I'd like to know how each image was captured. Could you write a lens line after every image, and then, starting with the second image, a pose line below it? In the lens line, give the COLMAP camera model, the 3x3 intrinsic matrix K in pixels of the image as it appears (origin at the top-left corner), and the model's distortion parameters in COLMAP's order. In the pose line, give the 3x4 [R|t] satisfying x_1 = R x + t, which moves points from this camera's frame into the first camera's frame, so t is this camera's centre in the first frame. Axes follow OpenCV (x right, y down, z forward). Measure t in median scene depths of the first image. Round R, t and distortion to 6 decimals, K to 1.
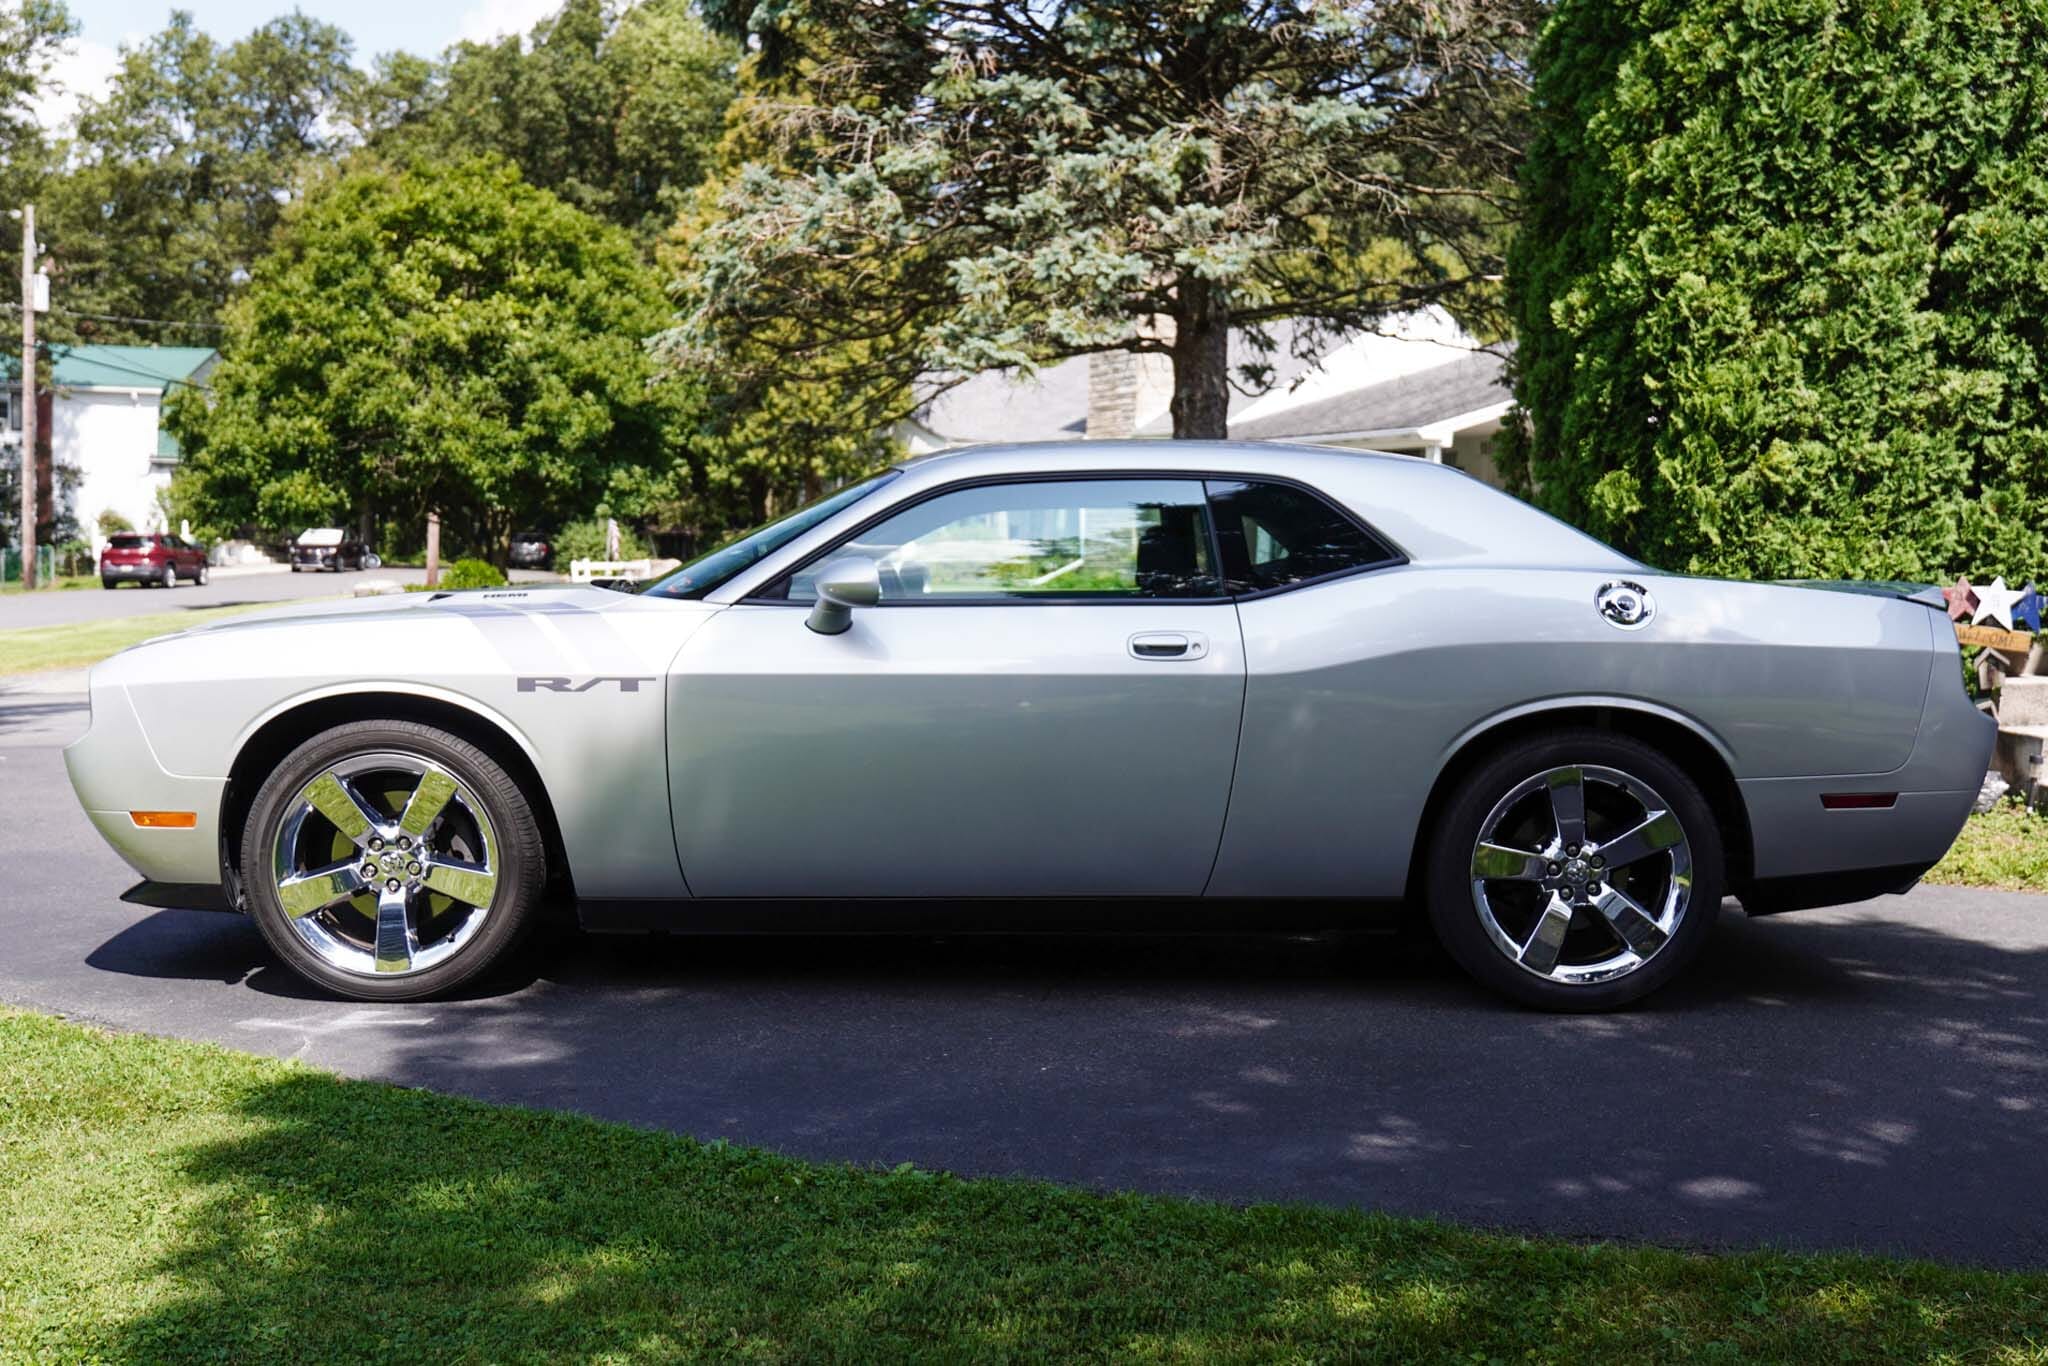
lens RADIAL K [[1933.2, 0, 1024.1], [0, 1933.2, 688.6], [0, 0, 1]] dist [0.033775, 0.000000]
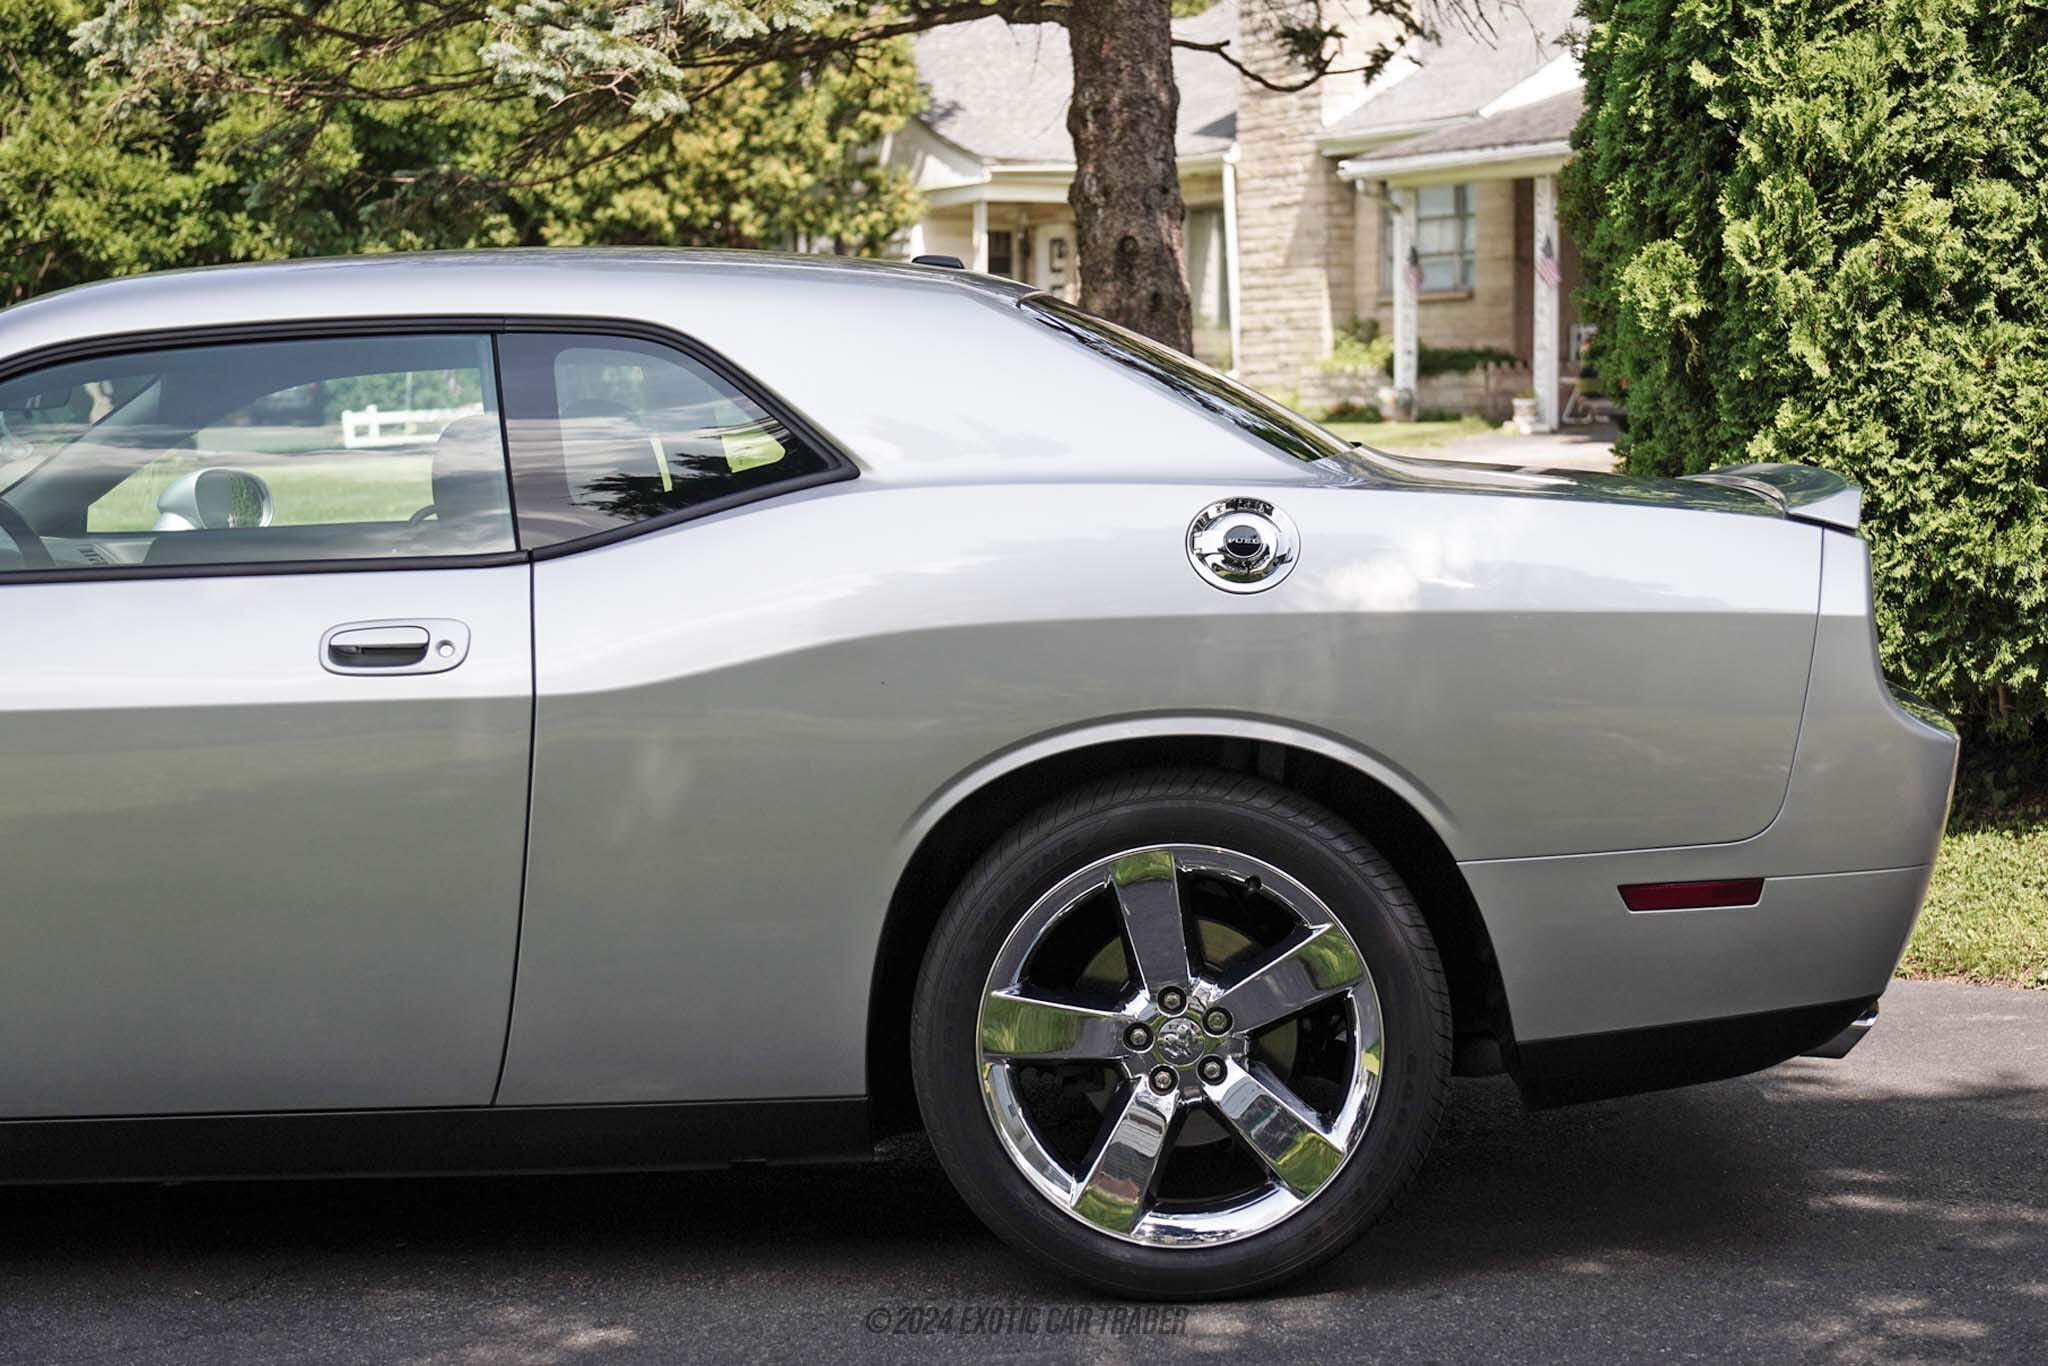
lens RADIAL K [[3585.4, 0, 1021.8], [0, 3585.4, 686.1], [0, 0, 1]] dist [-0.038431, 0.000000]
pose [[0.998609, -0.030343, -0.043111, 0.177926], [0.031184, 0.999334, 0.018961, -0.015067], [0.042507, -0.020279, 0.998890, 0.004021]]
